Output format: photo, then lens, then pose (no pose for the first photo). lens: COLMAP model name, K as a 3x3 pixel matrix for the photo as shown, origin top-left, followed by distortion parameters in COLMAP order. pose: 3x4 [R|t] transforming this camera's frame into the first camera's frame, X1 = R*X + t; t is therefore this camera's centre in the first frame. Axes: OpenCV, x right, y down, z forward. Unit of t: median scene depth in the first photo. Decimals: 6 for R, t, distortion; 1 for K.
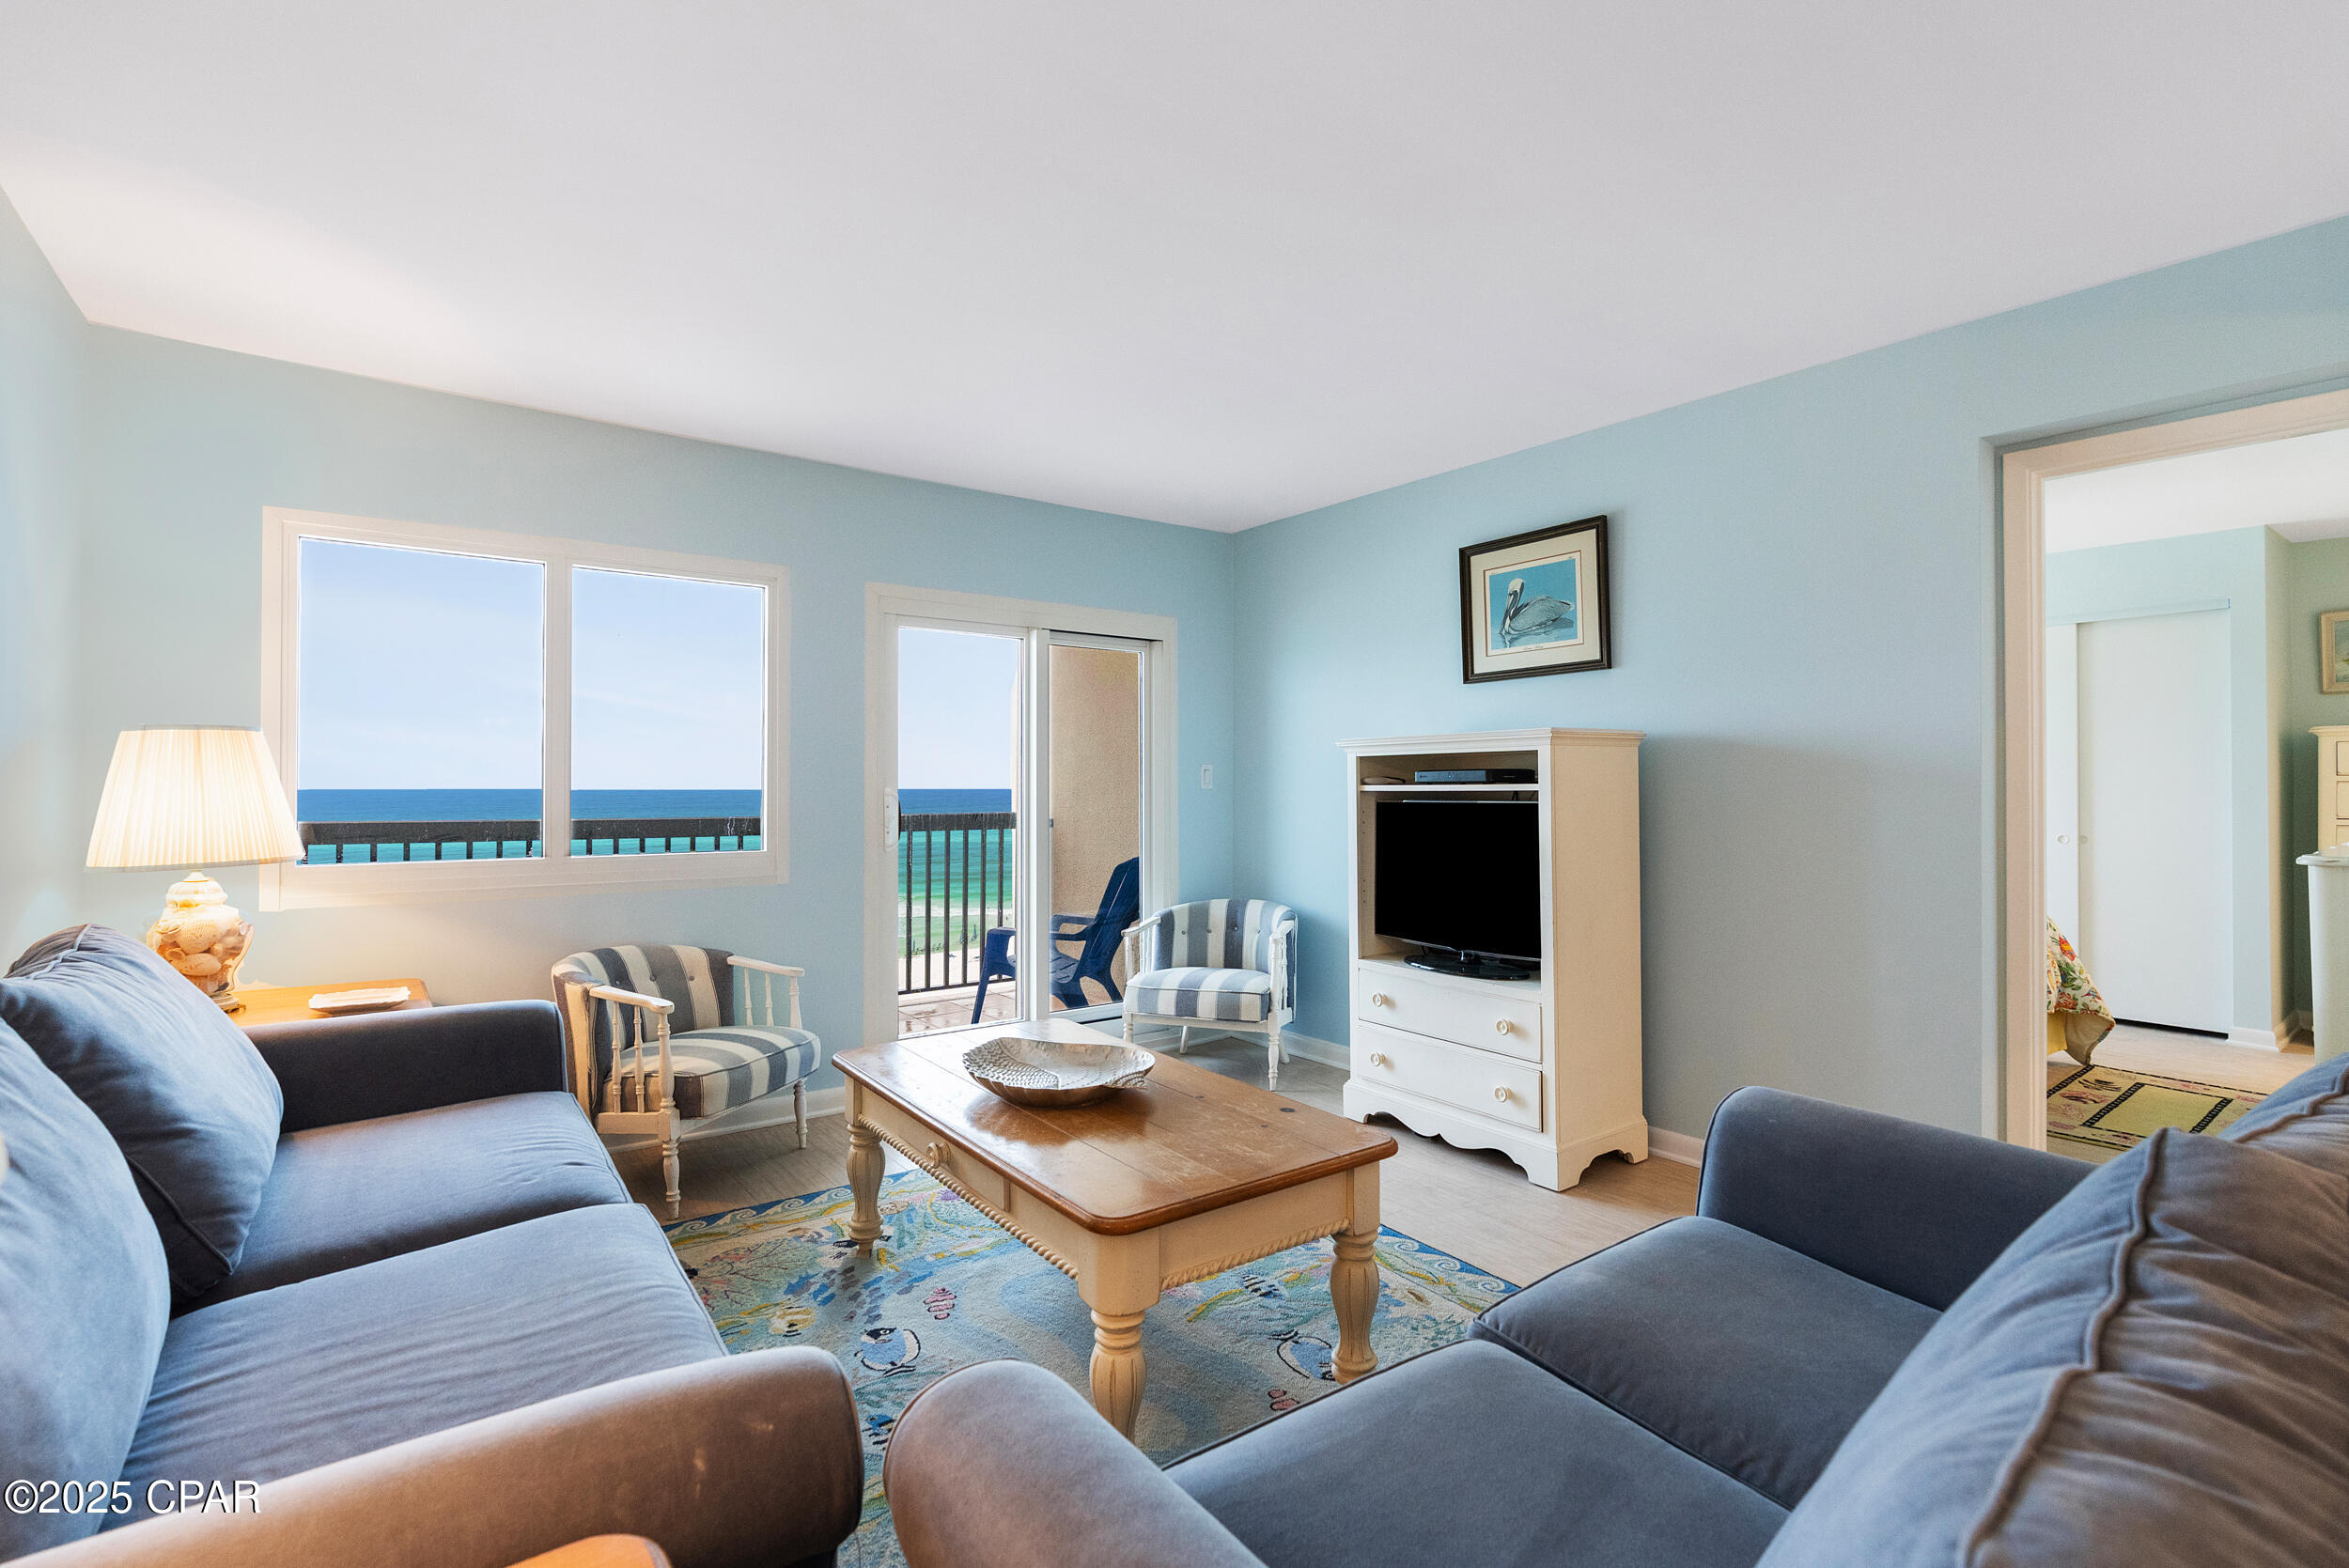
lens RADIAL K [[1089.7, 0, 1122.2], [0, 1089.7, 788.1], [0, 0, 1]] dist [-0.000131, -0.000380]
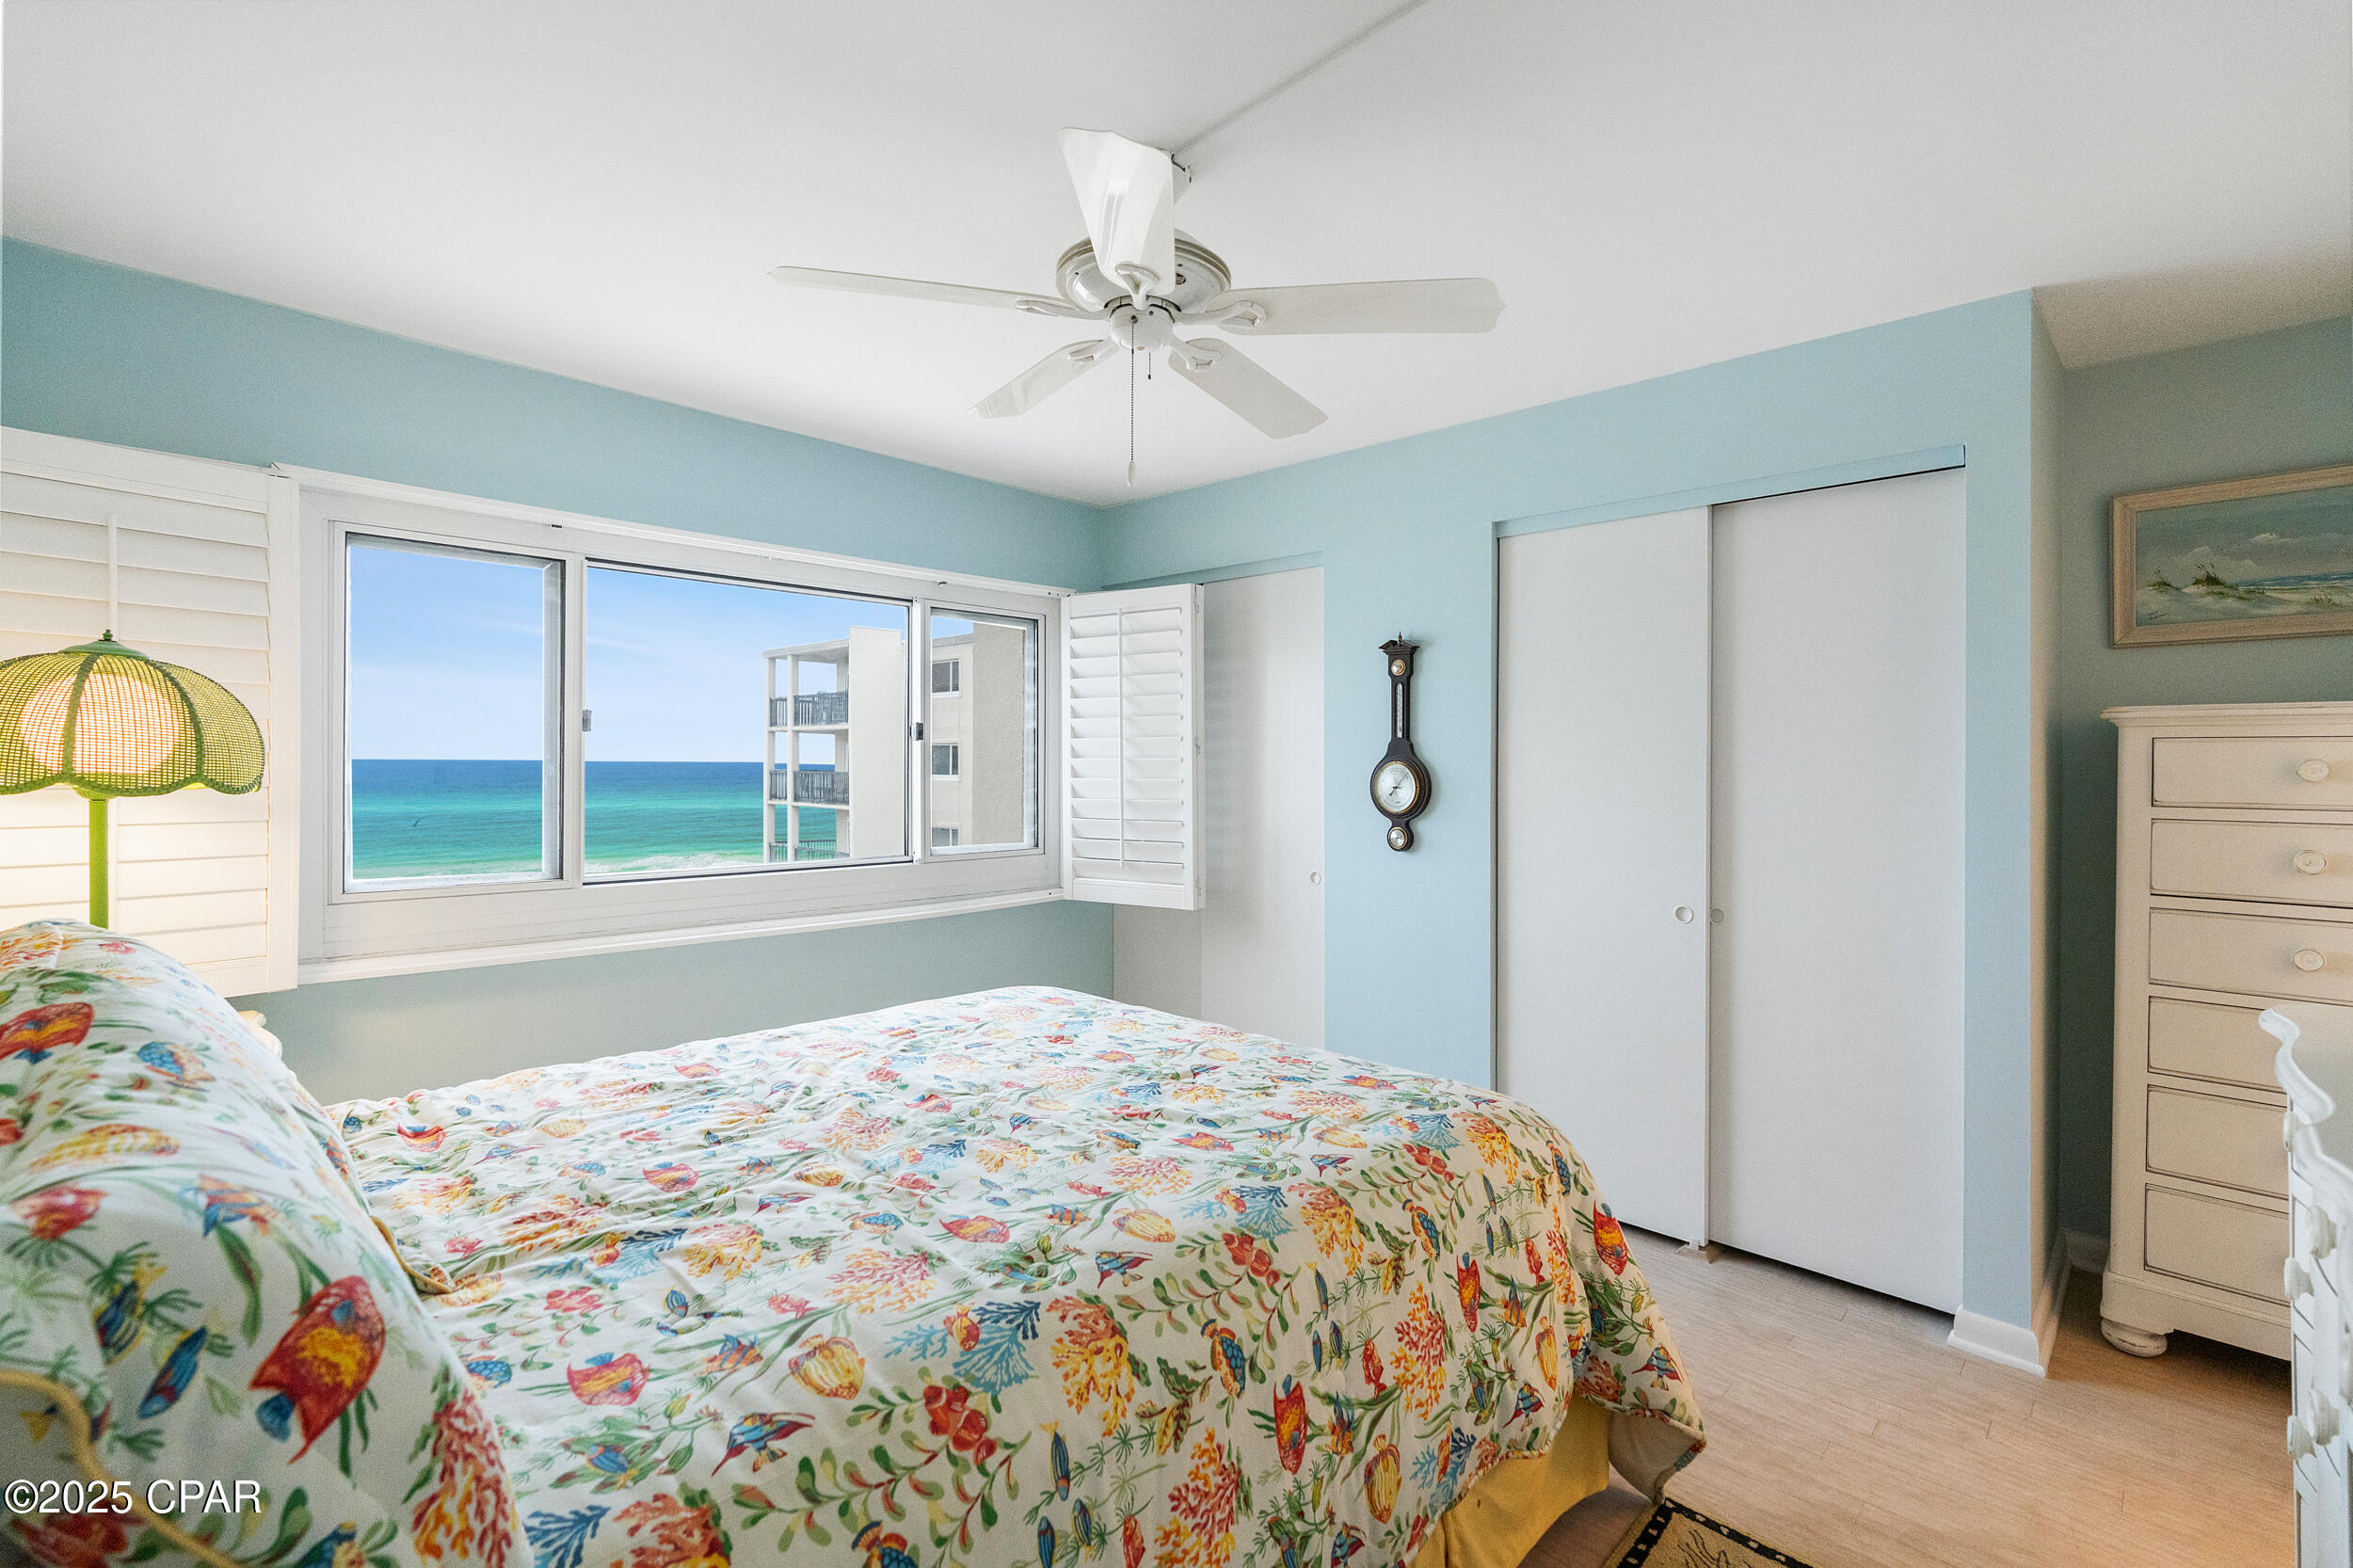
lens RADIAL K [[1091.6, 0, 1160.6], [0, 1091.6, 767.1], [0, 0, 1]] dist [-0.000131, -0.000380]
pose [[0.986552, 0.010104, 0.163137, 0.580198], [-0.010506, 0.999944, 0.001599, -0.024784], [-0.163112, -0.003291, 0.986602, 0.573921]]
